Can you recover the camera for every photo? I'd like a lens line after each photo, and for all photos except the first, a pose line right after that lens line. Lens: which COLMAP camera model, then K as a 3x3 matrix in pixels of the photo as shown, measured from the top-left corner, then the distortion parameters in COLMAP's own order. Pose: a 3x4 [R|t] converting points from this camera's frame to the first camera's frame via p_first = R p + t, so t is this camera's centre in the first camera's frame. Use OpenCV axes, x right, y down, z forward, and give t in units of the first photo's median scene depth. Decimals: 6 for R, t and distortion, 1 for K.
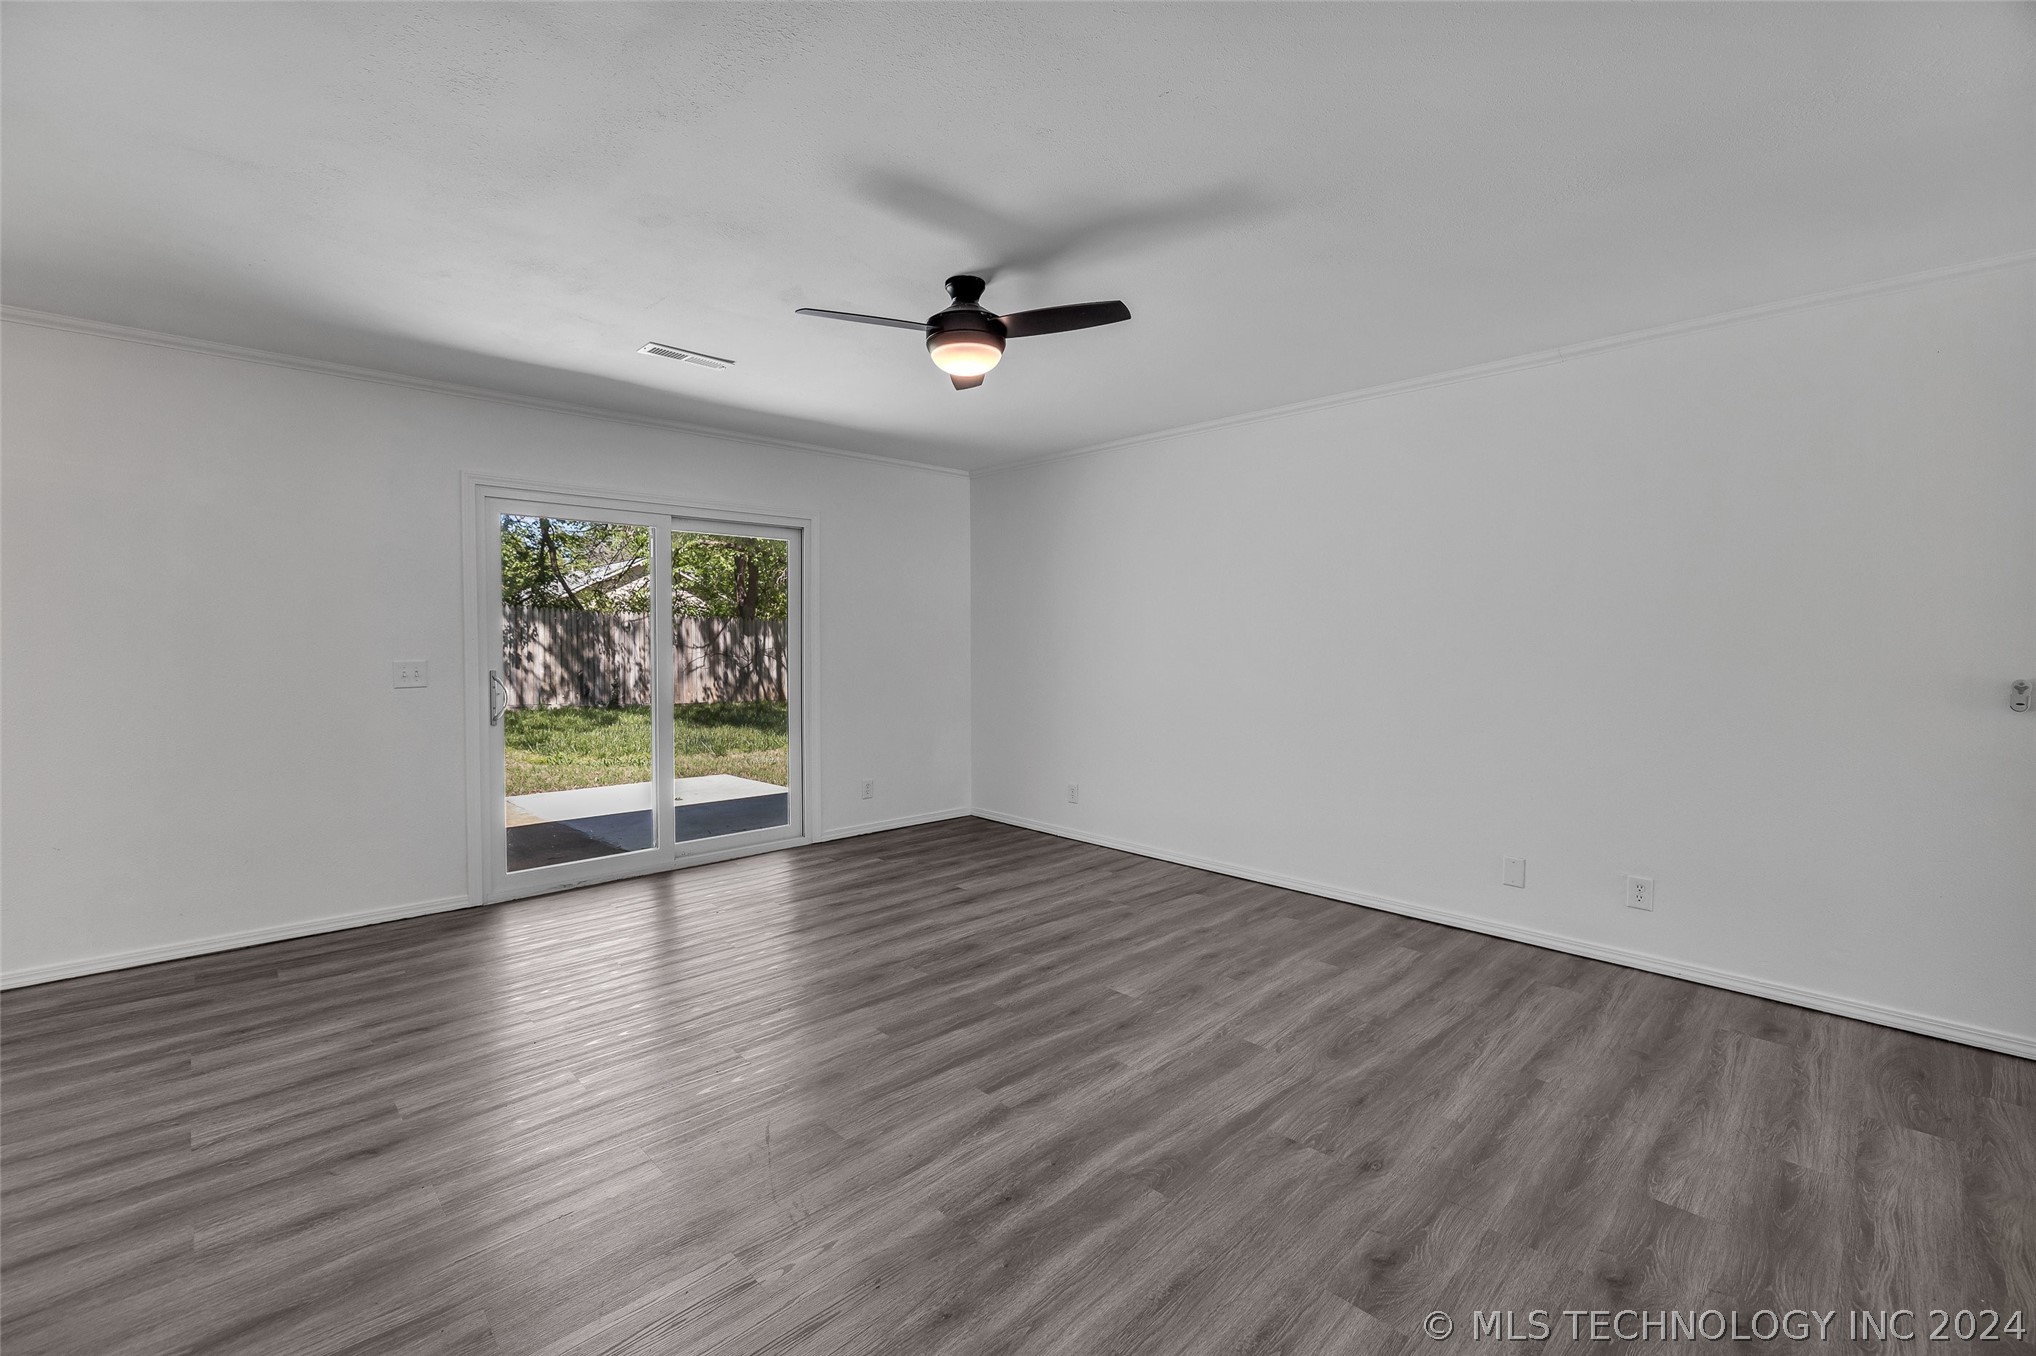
lens RADIAL K [[861.8, 0, 1014.9], [0, 861.8, 676.0], [0, 0, 1]] dist [-0.002136, 0.000693]
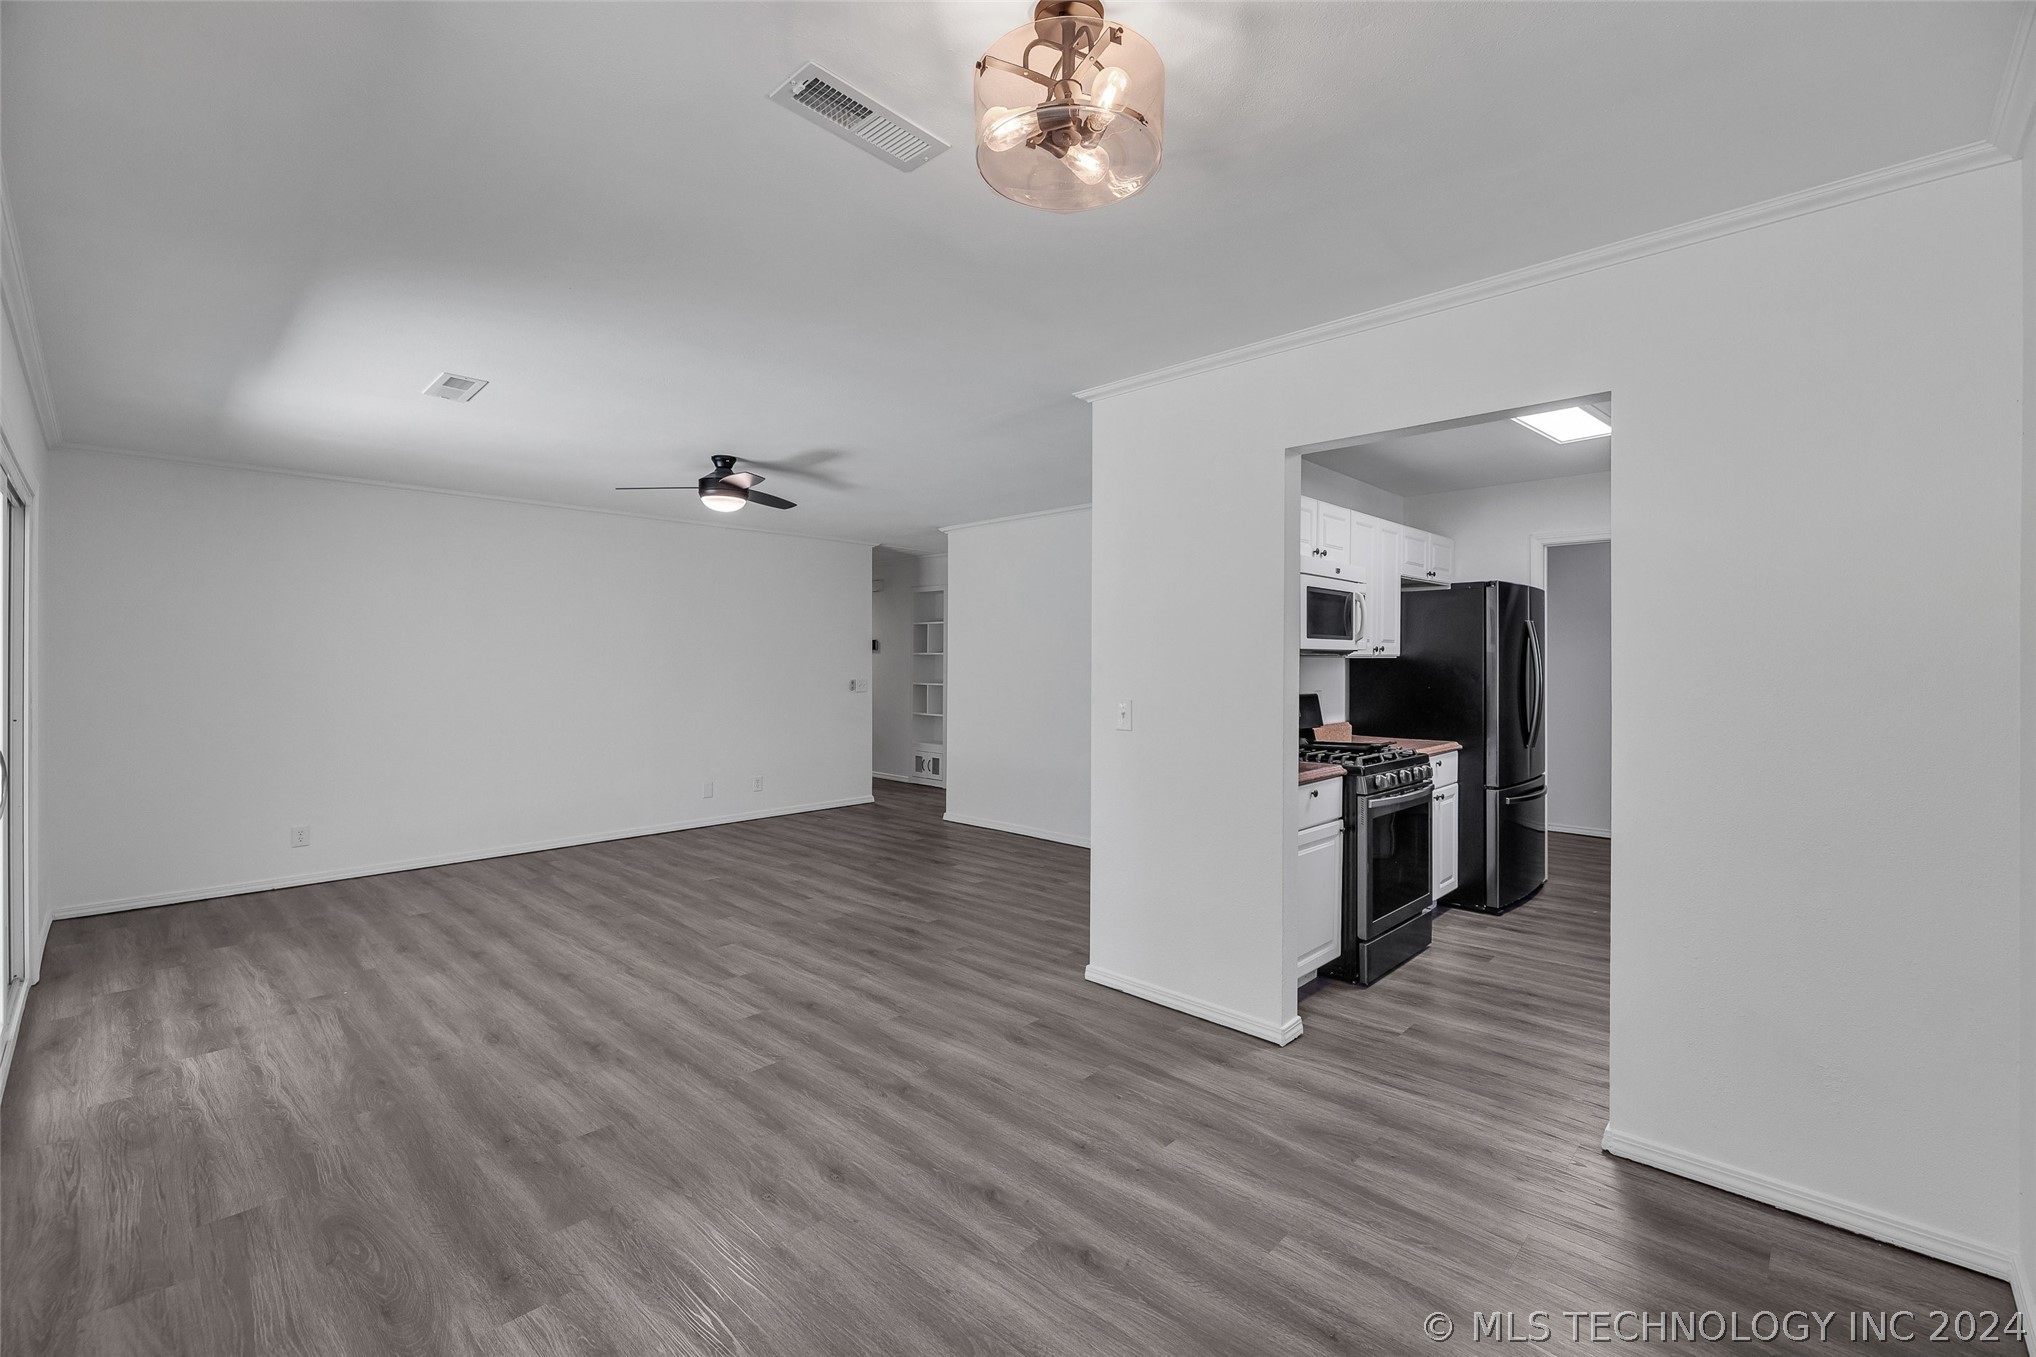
lens RADIAL K [[861.8, 0, 1031.3], [0, 861.8, 671.3], [0, 0, 1]] dist [-0.002136, 0.000693]
pose [[-0.061904, -0.013767, 0.997987, -1.729980], [0.046768, 0.998767, 0.016678, -0.037752], [-0.996986, 0.047706, -0.061183, 0.505882]]
